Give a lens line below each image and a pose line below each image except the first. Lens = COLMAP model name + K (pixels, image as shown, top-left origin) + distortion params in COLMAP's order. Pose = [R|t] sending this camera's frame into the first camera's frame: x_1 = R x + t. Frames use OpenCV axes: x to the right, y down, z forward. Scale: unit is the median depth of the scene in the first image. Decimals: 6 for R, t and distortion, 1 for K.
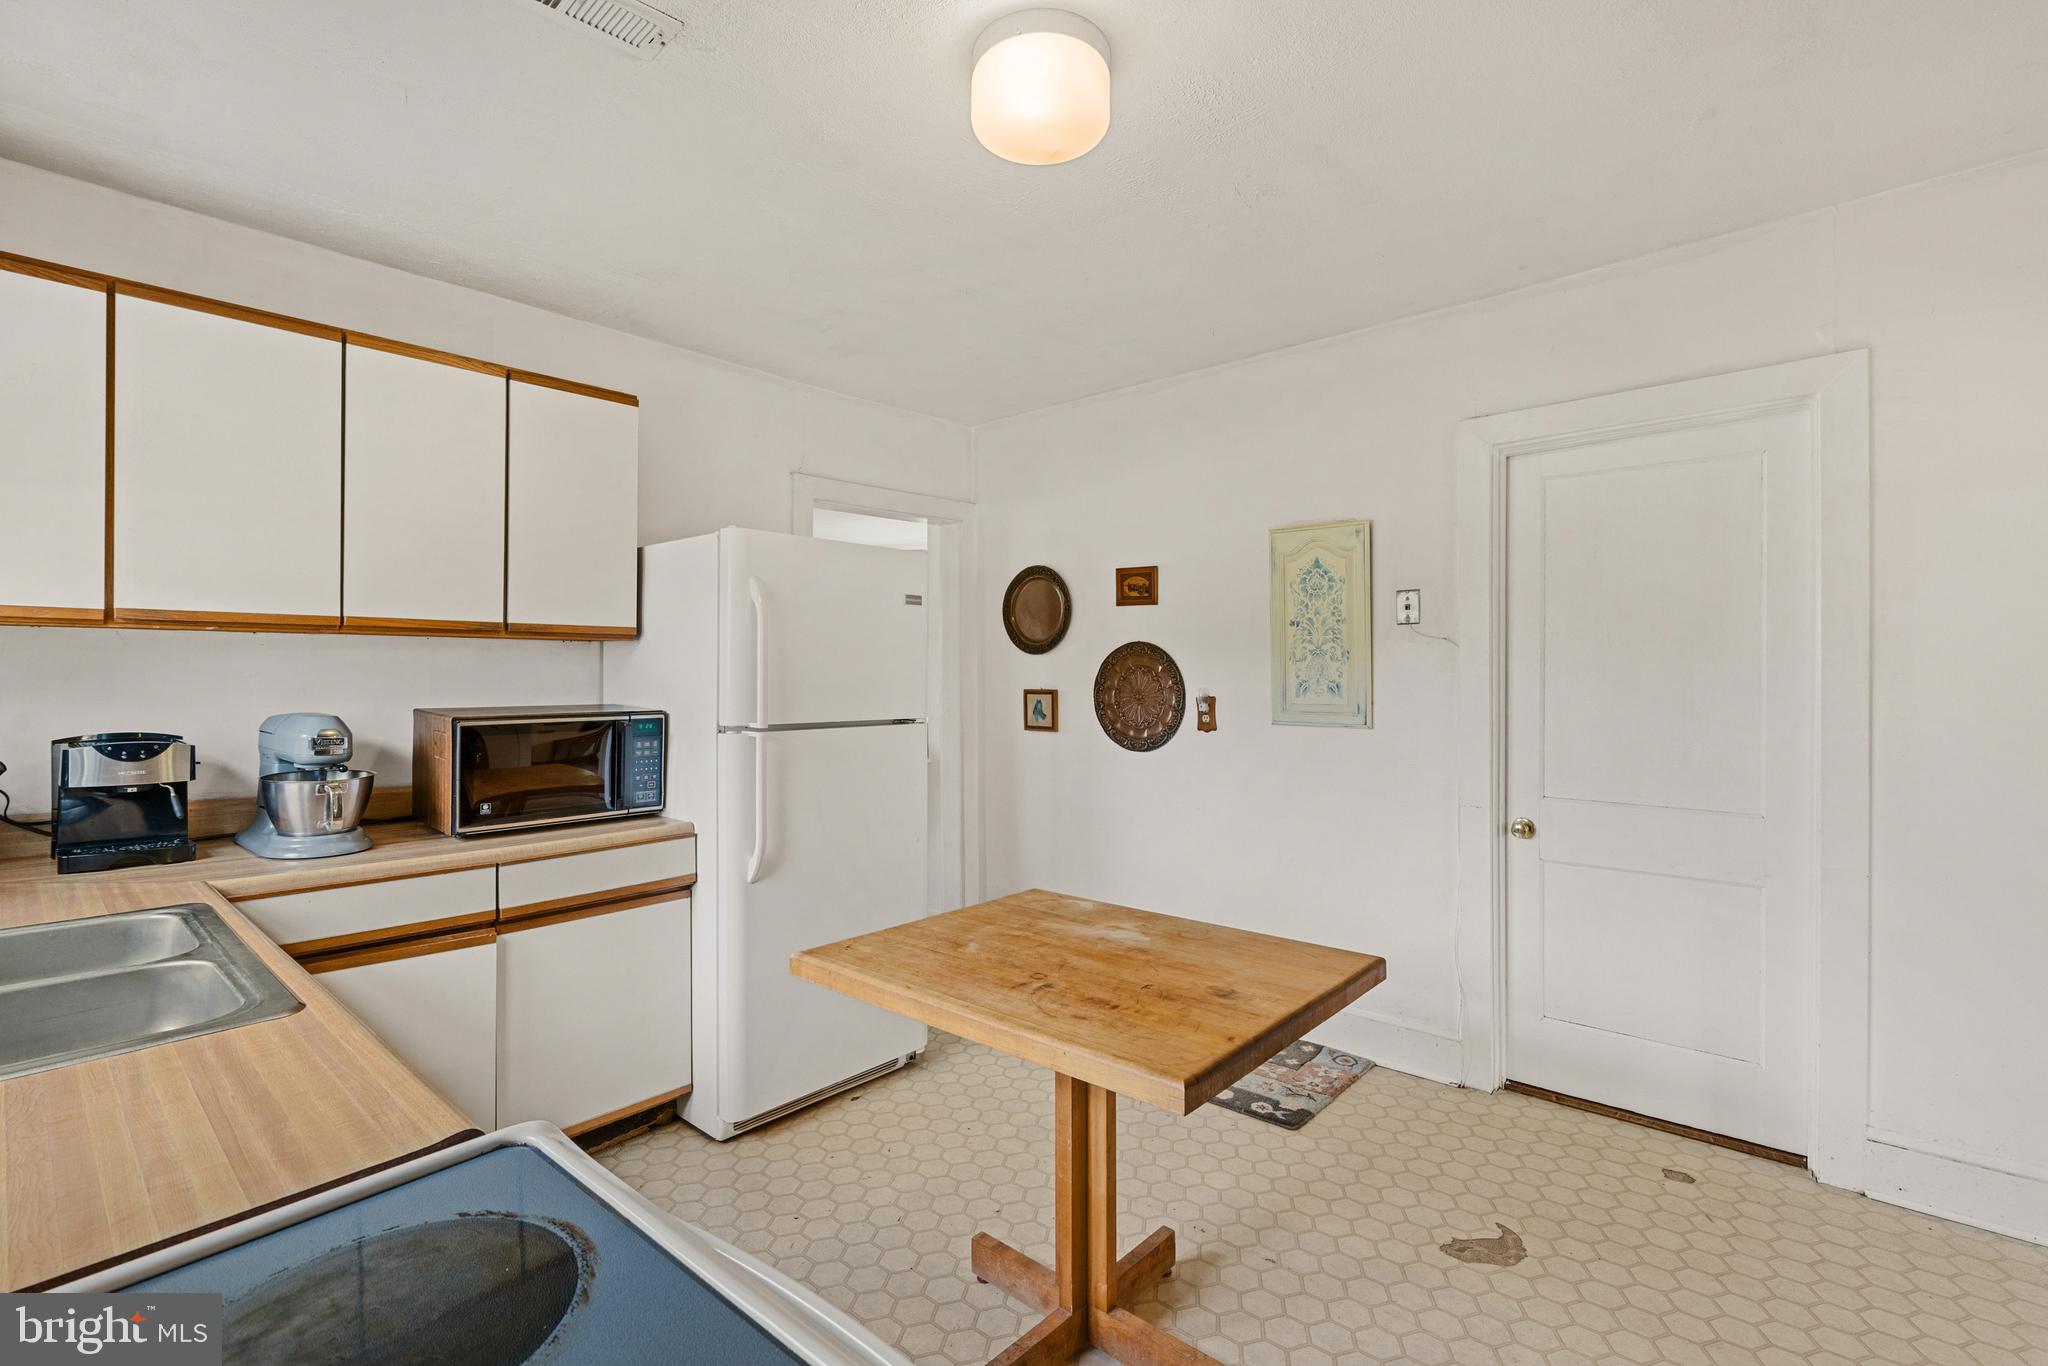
lens RADIAL K [[925.9, 0, 1019.1], [0, 925.9, 666.7], [0, 0, 1]] dist [-0.007865, 0.000446]
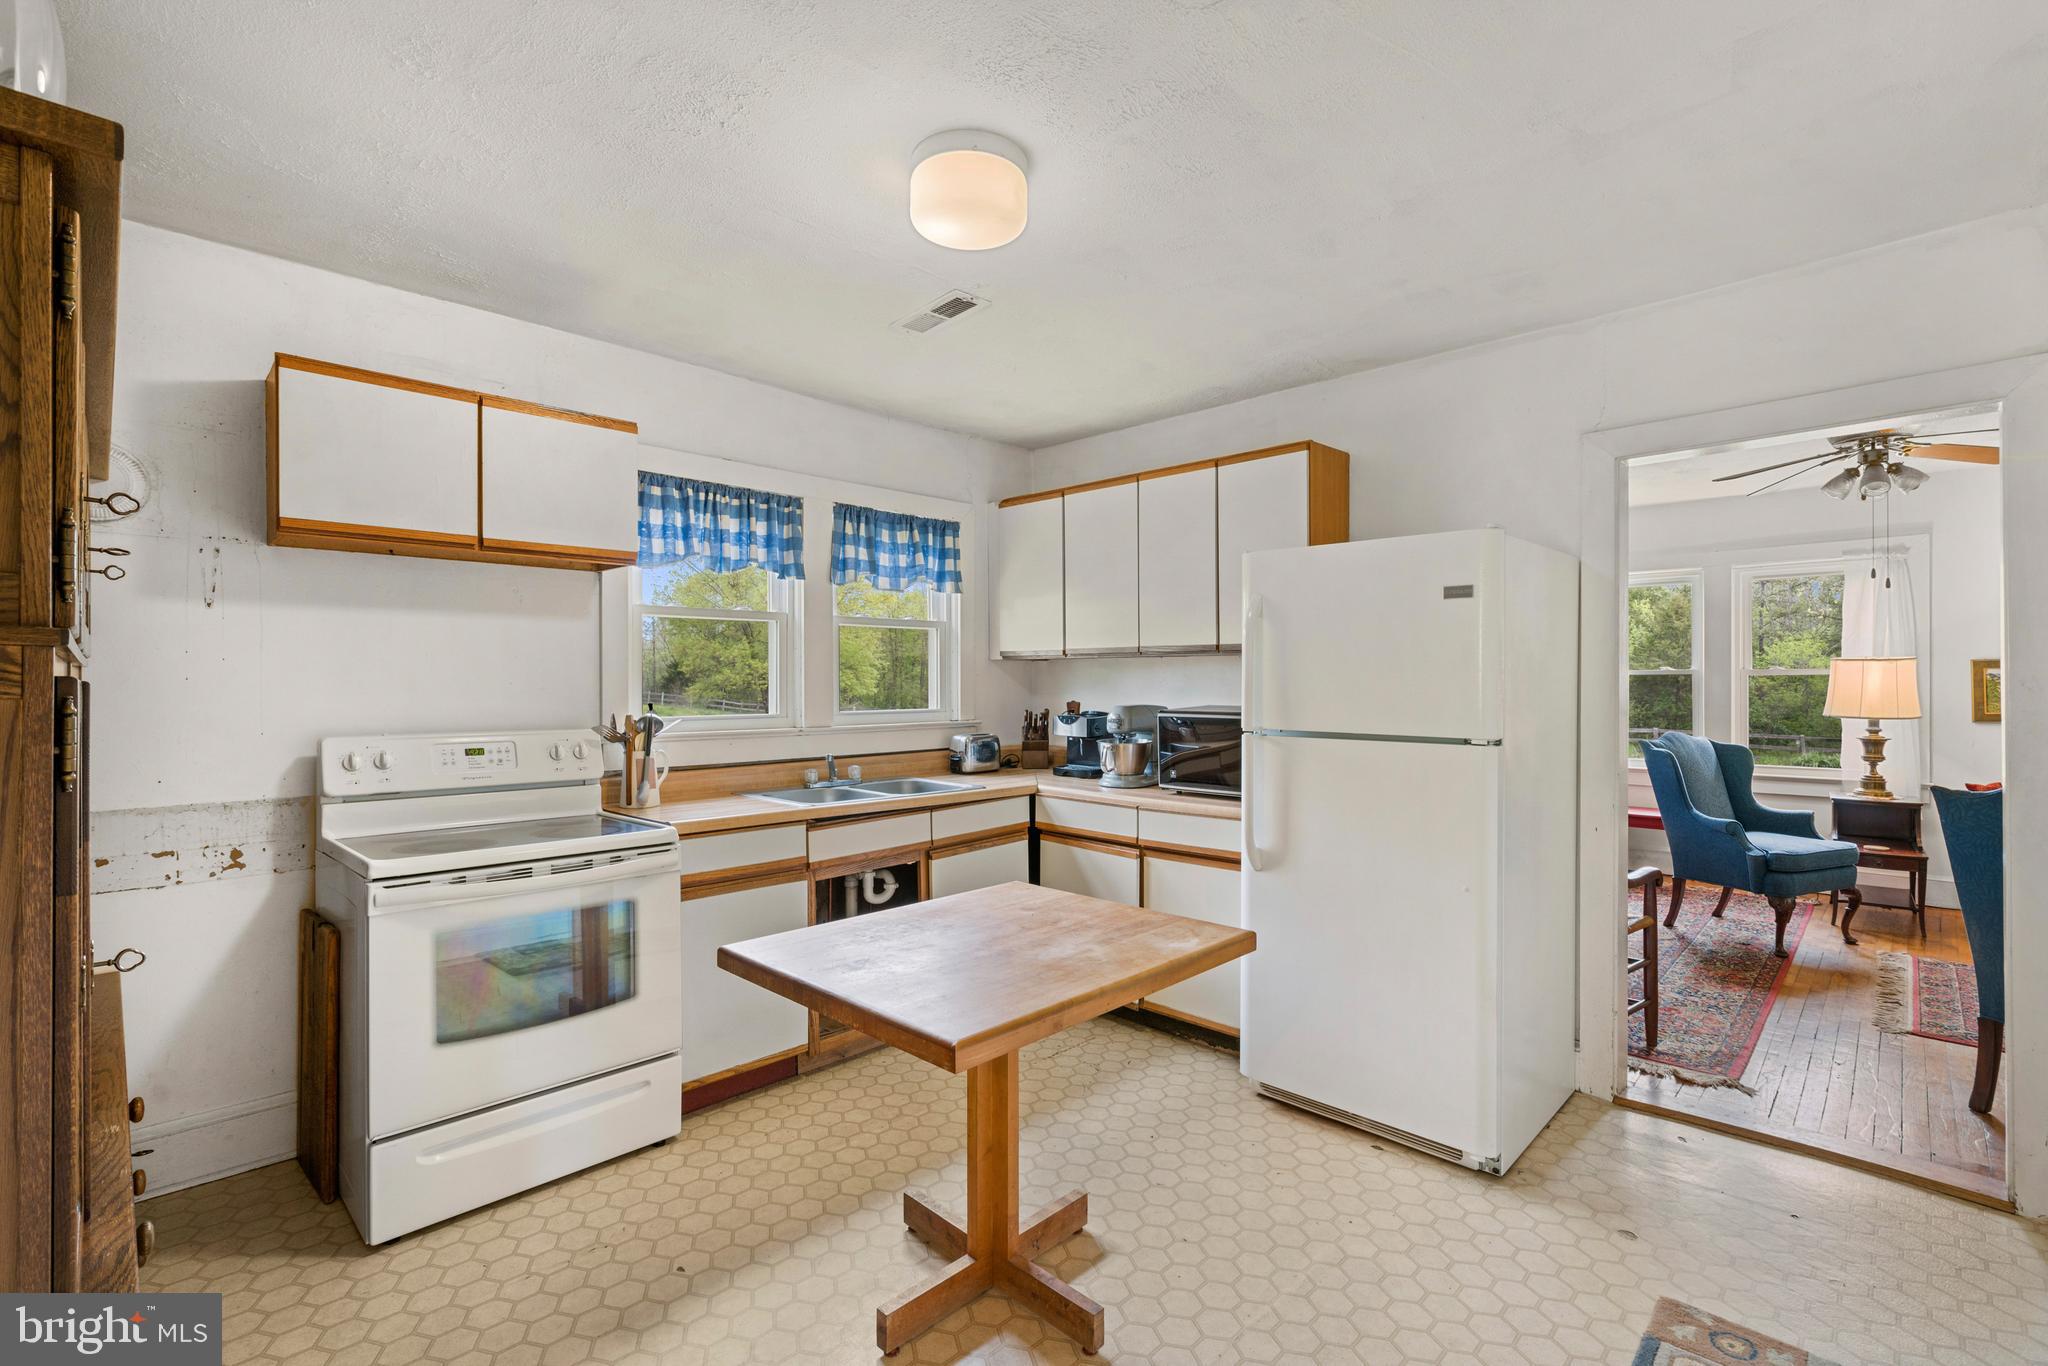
lens RADIAL K [[925.9, 0, 1019.9], [0, 925.9, 686.5], [0, 0, 1]] dist [-0.007865, 0.000446]
pose [[-0.050087, 0.007747, -0.998715, 0.888116], [0.007181, 0.999947, 0.007396, 0.001946], [0.998719, -0.006801, -0.050140, 0.824310]]
